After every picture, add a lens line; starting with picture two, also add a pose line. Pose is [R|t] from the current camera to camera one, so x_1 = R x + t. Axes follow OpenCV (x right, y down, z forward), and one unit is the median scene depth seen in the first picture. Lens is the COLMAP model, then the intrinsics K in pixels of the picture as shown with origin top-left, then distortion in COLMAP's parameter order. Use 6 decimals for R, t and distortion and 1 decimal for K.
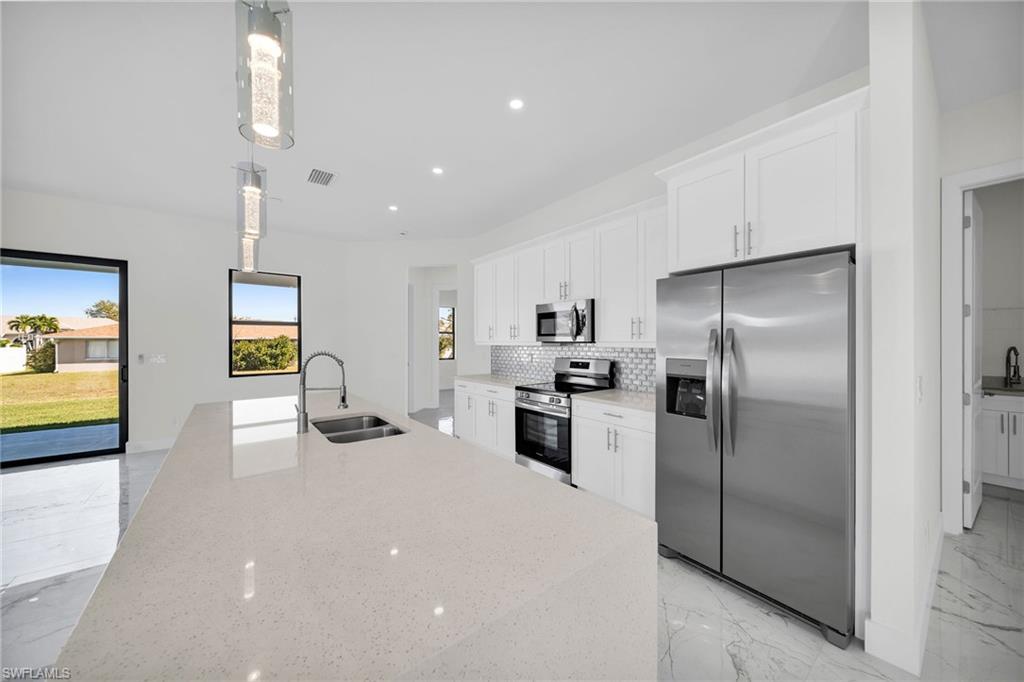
lens RADIAL K [[360.0, 0, 508.5], [0, 360.0, 344.5], [0, 0, 1]] dist [-0.000644, -0.000190]
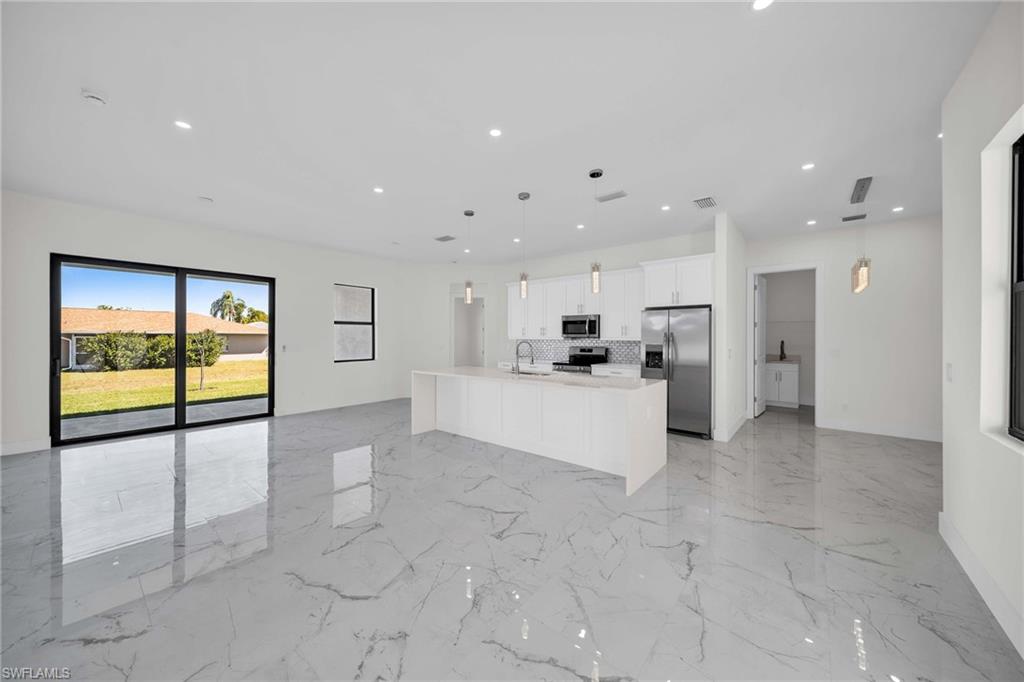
lens RADIAL K [[364.2, 0, 509.6], [0, 364.2, 339.6], [0, 0, 1]] dist [-0.009636, -0.000242]
pose [[0.977018, 0.001322, 0.213151, -0.612670], [-0.001157, 0.999999, -0.000901, 0.005678], [-0.213152, 0.000634, 0.977019, -0.740523]]
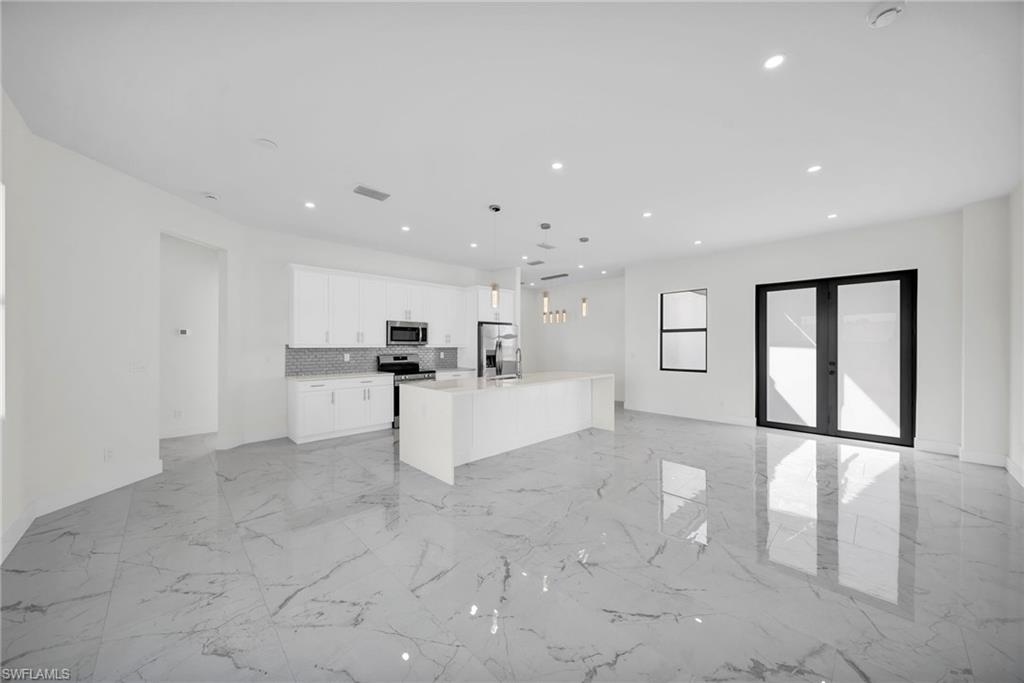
lens RADIAL K [[360.0, 0, 508.5], [0, 360.0, 345.0], [0, 0, 1]] dist [-0.000644, -0.000190]
pose [[-0.108872, 0.000025, 0.994056, -1.723599], [0.006907, 0.999976, 0.000732, -0.004178], [-0.994032, 0.006945, -0.108869, 0.746983]]
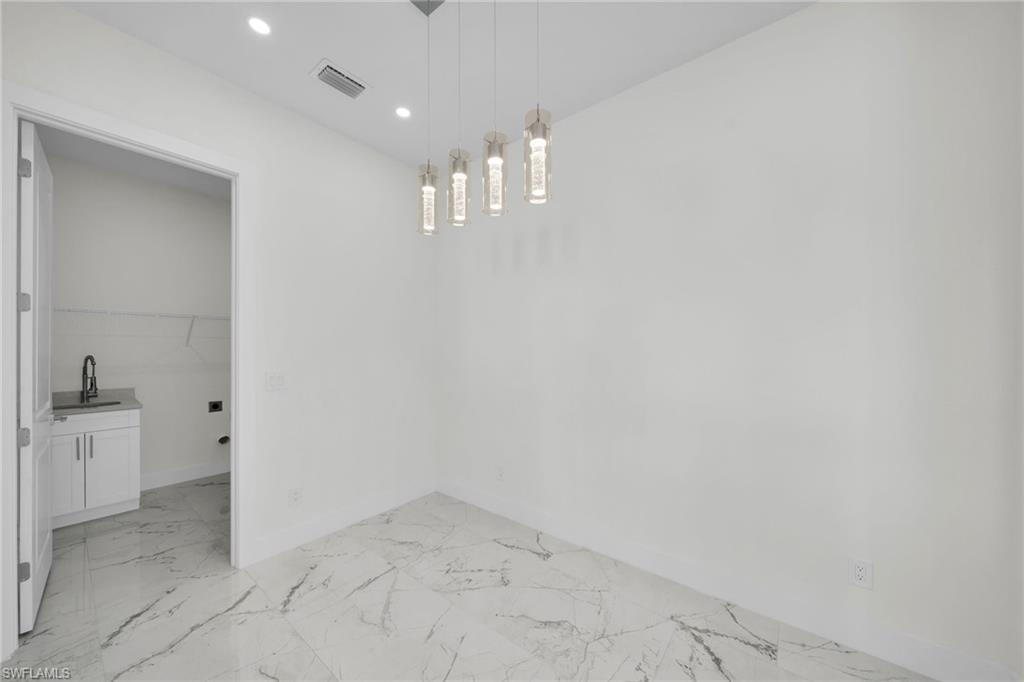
lens RADIAL K [[360.0, 0, 508.5], [0, 360.0, 344.5], [0, 0, 1]] dist [-0.000644, -0.000190]
pose [[-0.235096, 0.012053, 0.971897, 0.321295], [0.010902, 0.999893, -0.009763, -0.000638], [-0.971911, 0.008301, -0.235202, 0.220529]]
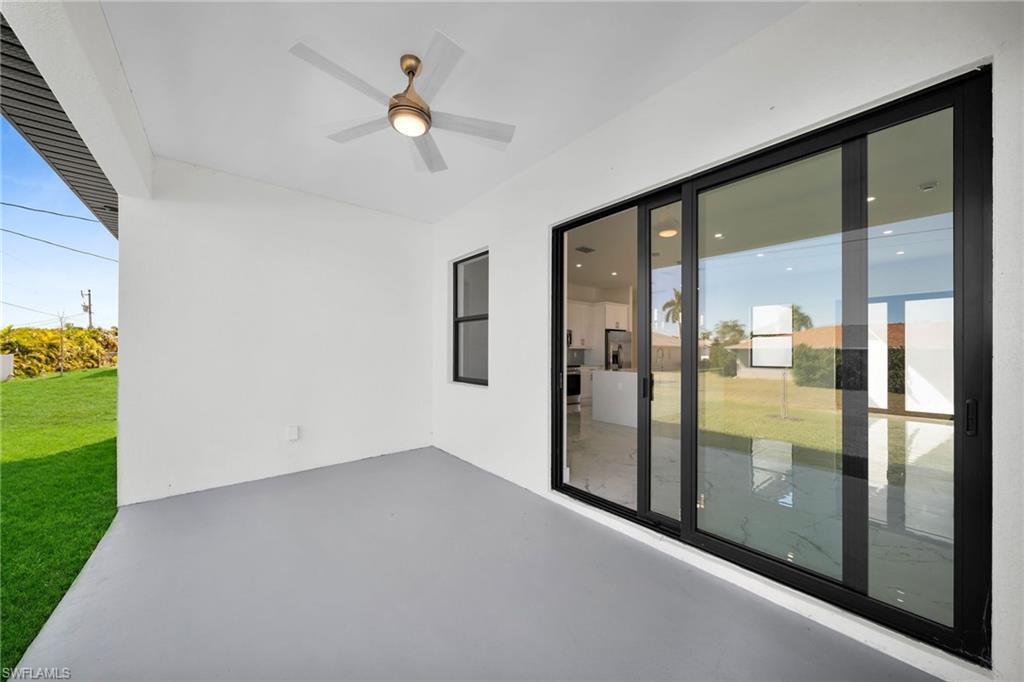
lens RADIAL K [[364.2, 0, 509.6], [0, 364.2, 339.6], [0, 0, 1]] dist [-0.009636, -0.000242]
pose [[-0.019921, 0.023779, 0.999519, -2.343462], [0.002587, 0.999715, -0.023732, 0.003851], [-0.999798, 0.002113, -0.019977, 1.450747]]
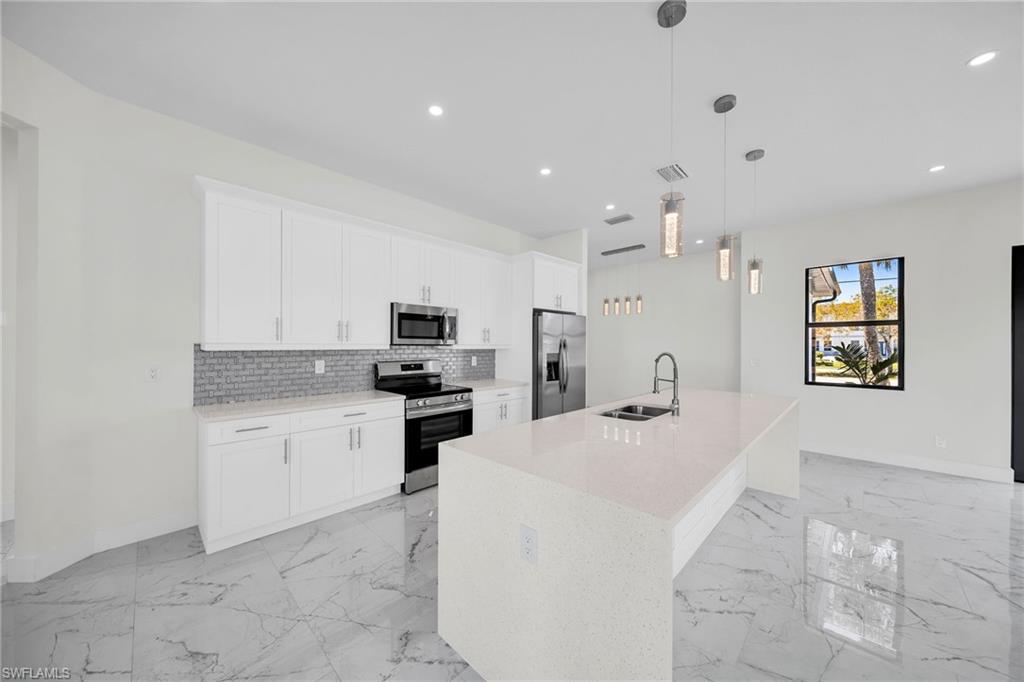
lens RADIAL K [[360.0, 0, 508.5], [0, 360.0, 344.5], [0, 0, 1]] dist [-0.000644, -0.000190]
pose [[-0.134015, 0.000430, 0.990979, -0.951889], [0.003811, 0.999993, 0.000082, -0.007464], [-0.990972, 0.003788, -0.134015, 0.955966]]
